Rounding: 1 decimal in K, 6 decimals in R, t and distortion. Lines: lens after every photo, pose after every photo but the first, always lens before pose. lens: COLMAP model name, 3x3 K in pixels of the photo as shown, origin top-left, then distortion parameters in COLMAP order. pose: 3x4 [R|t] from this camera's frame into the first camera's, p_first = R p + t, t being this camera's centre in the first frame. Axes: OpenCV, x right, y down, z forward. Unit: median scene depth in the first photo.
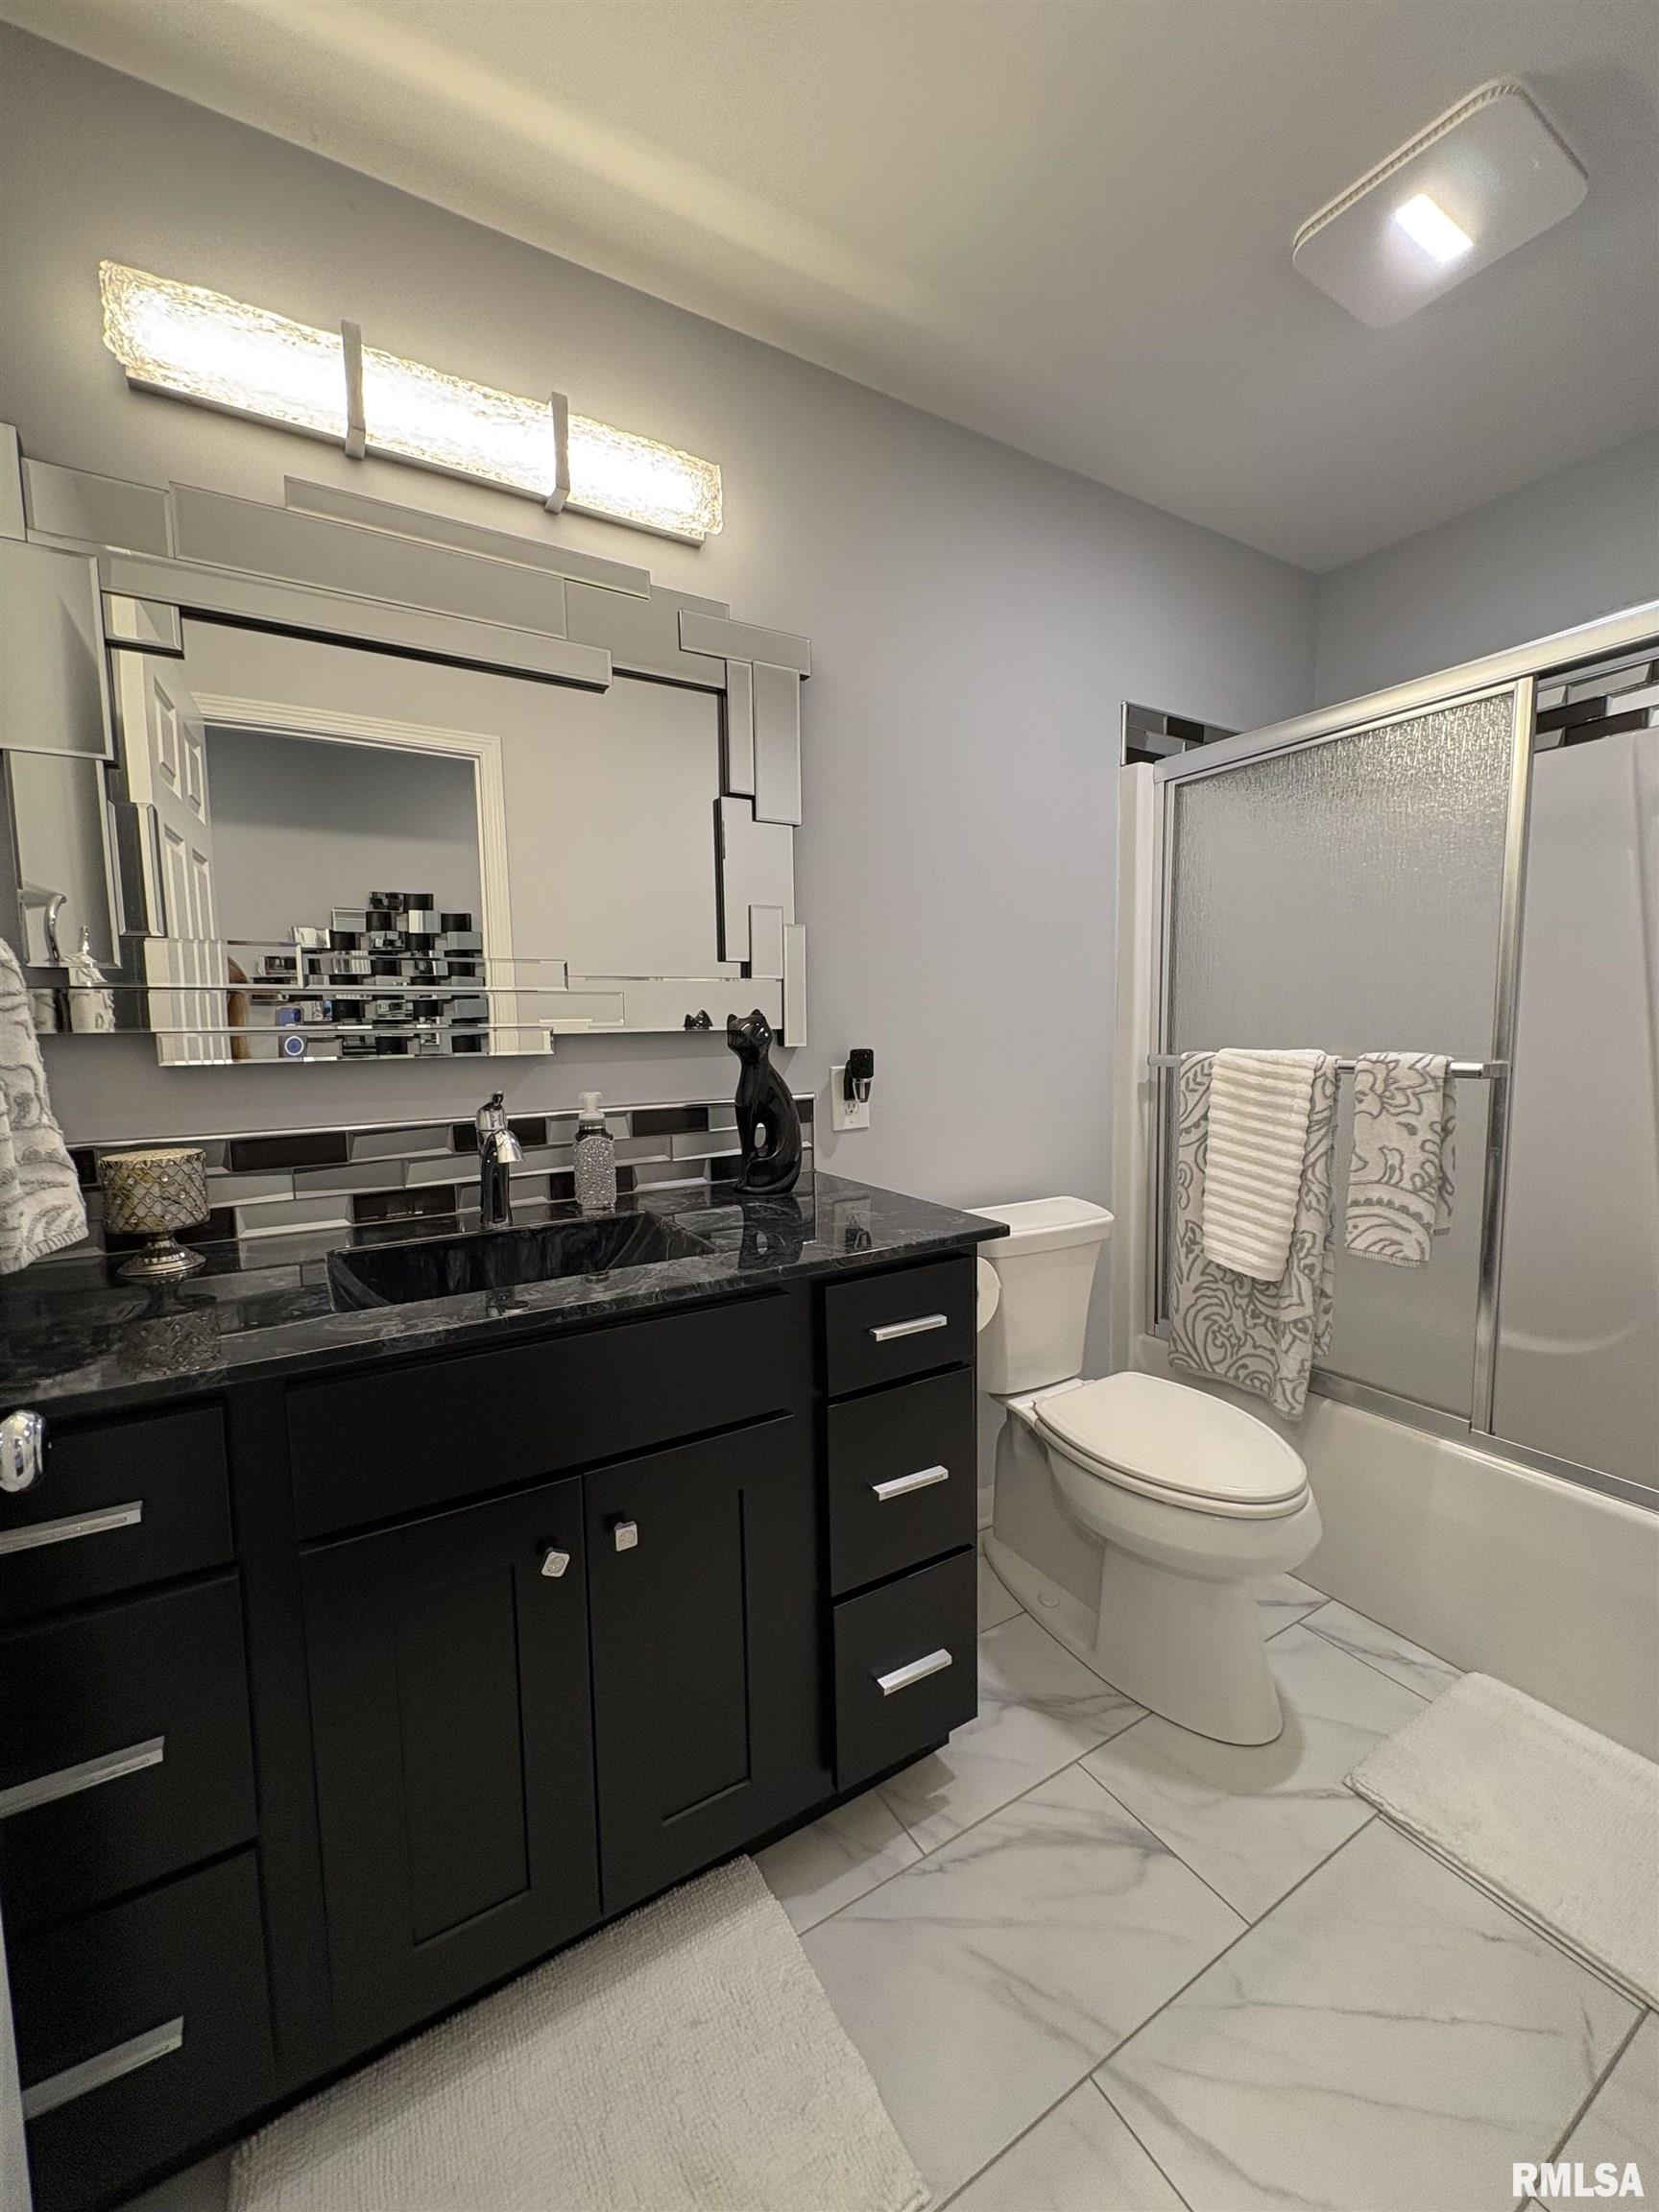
lens RADIAL K [[886.2, 0, 834.0], [0, 886.2, 1106.8], [0, 0, 1]] dist [0.000321, -0.000276]
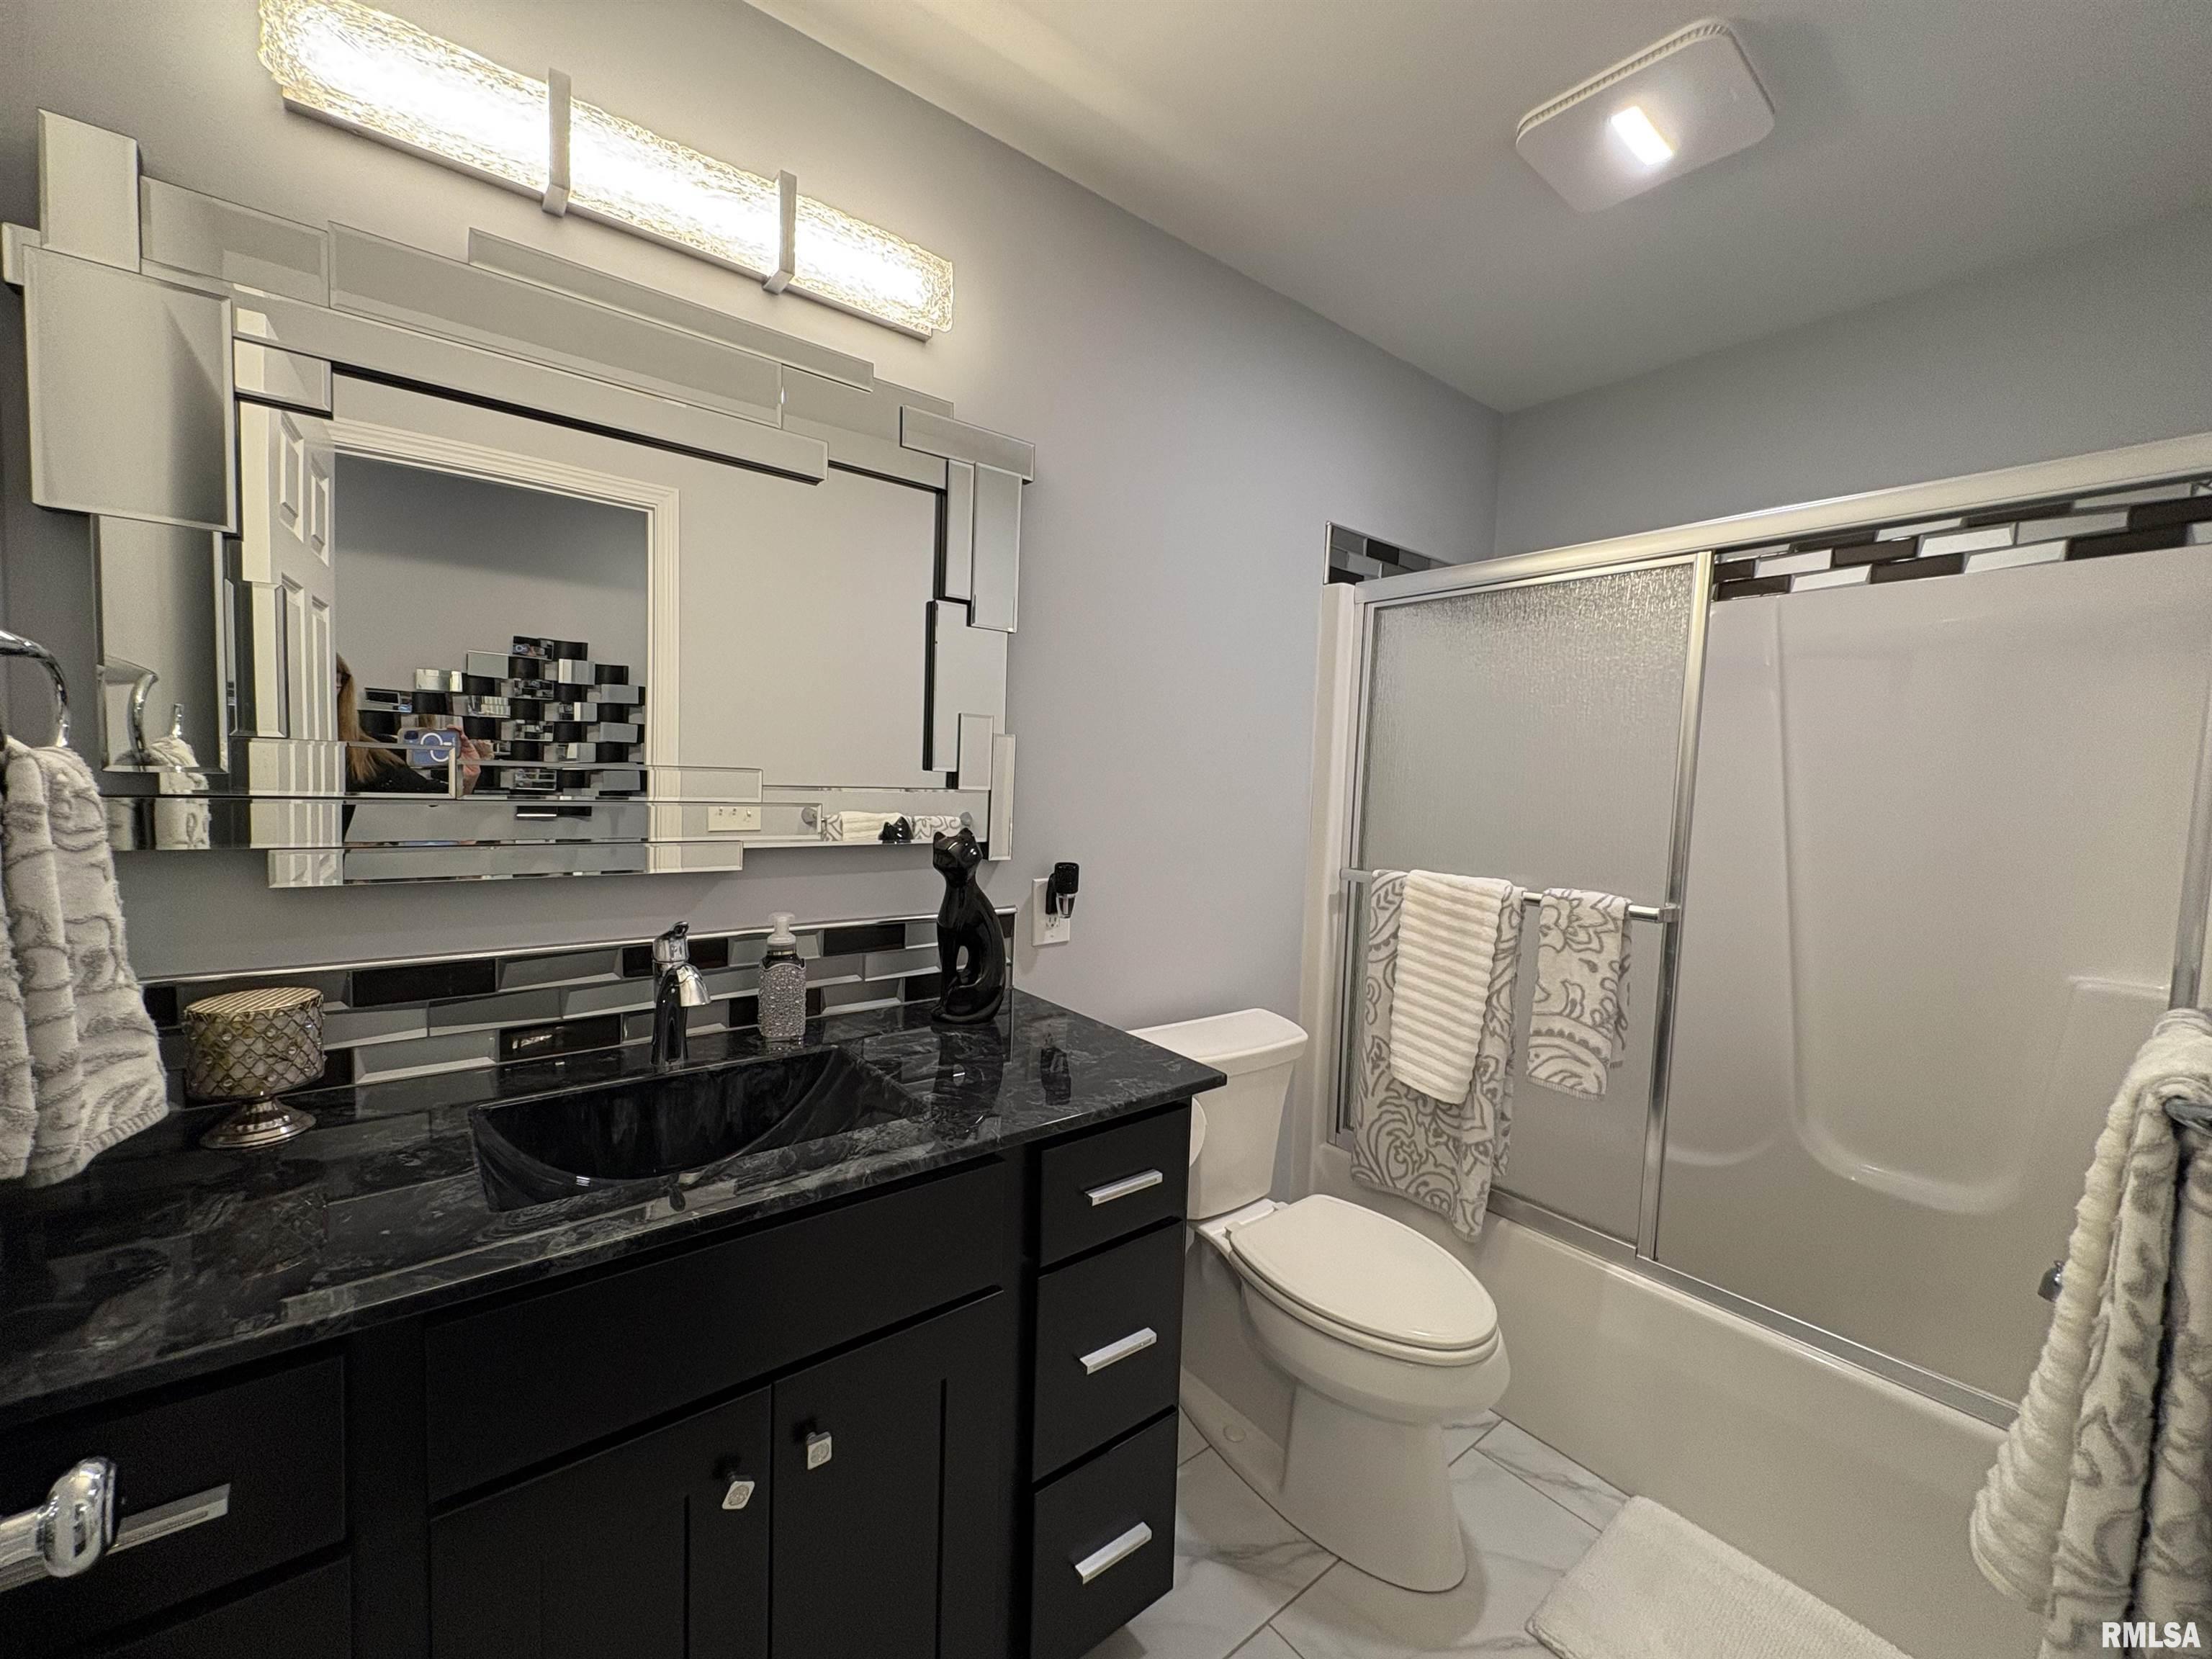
lens RADIAL K [[886.2, 0, 1108.0], [0, 886.2, 829.2], [0, 0, 1]] dist [0.000321, -0.000276]
pose [[0.990577, 0.043698, 0.129801, -0.062281], [-0.040108, 0.998741, -0.030145, -0.089907], [-0.130955, 0.024655, 0.991082, 0.039856]]
